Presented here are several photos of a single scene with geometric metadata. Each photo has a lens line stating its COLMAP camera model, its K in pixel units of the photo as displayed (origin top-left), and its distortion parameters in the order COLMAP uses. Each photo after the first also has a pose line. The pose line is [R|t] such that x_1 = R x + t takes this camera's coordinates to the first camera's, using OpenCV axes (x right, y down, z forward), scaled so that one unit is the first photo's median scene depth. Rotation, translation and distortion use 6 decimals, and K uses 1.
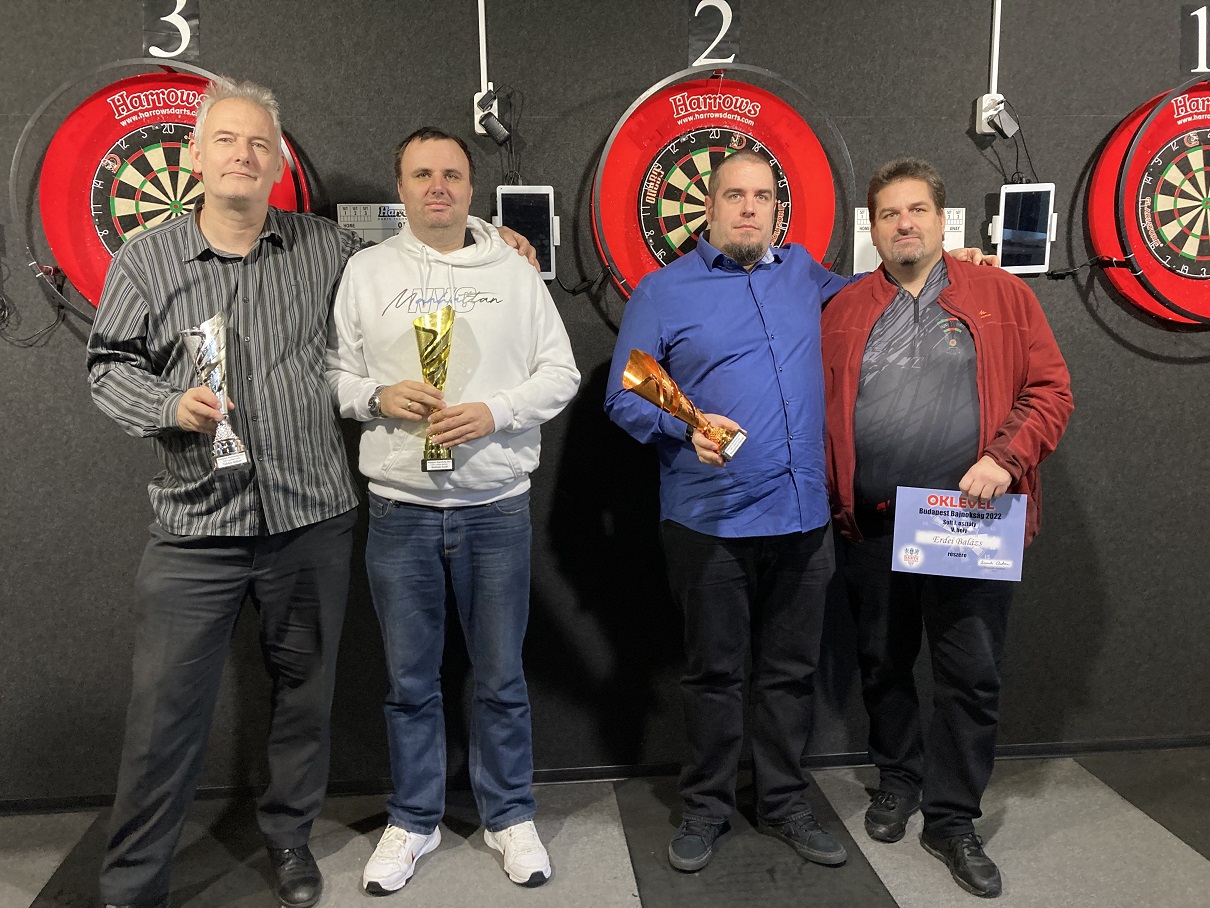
lens RADIAL K [[966.5, 0, 605.9], [0, 966.5, 449.0], [0, 0, 1]] dist [0.001291, 0.008753]
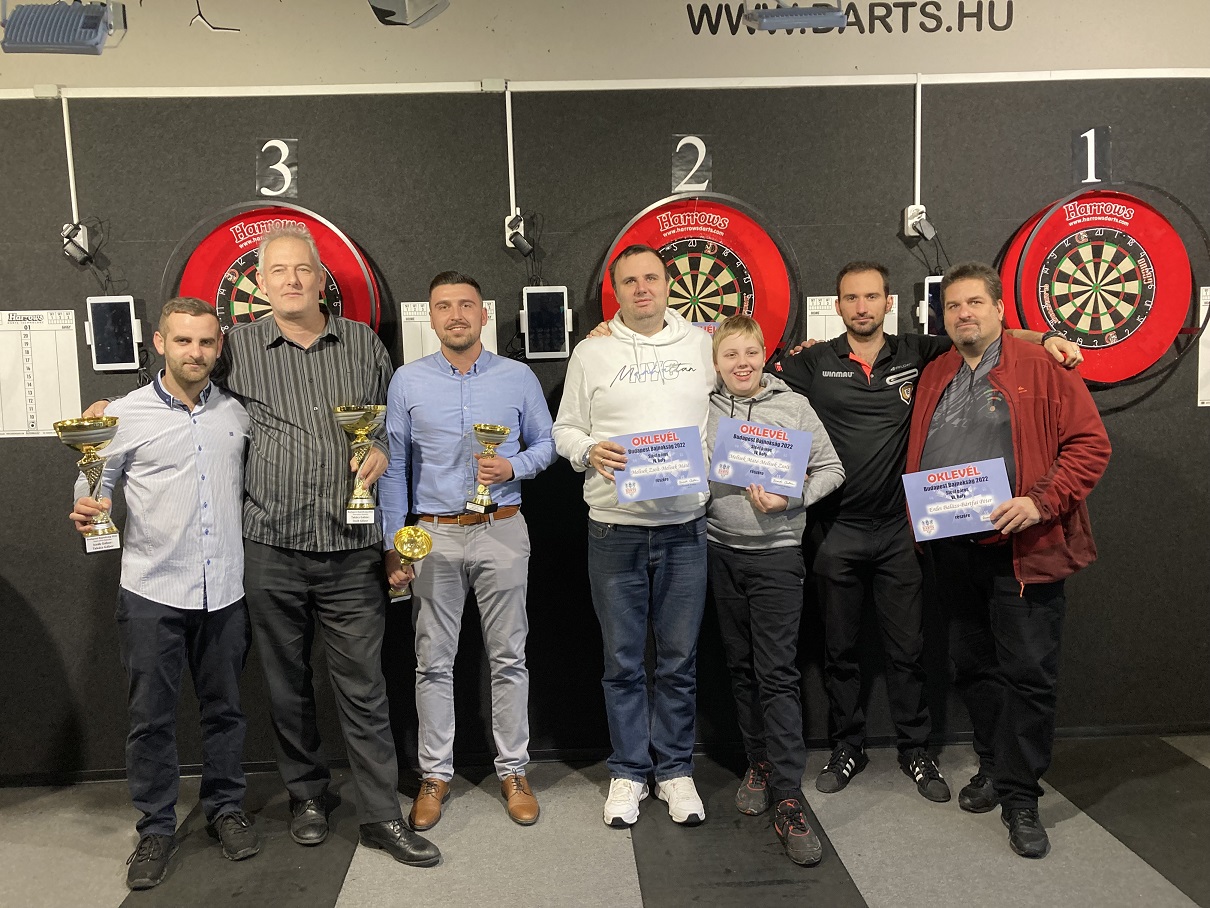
lens RADIAL K [[990.2, 0, 605.0], [0, 990.2, 454.0], [0, 0, 1]] dist [0.019539, -0.003849]
pose [[0.999115, -0.007215, -0.041435, 0.050454], [0.005862, 0.999448, -0.032688, -0.004962], [0.041648, 0.032416, 0.998606, -0.313204]]
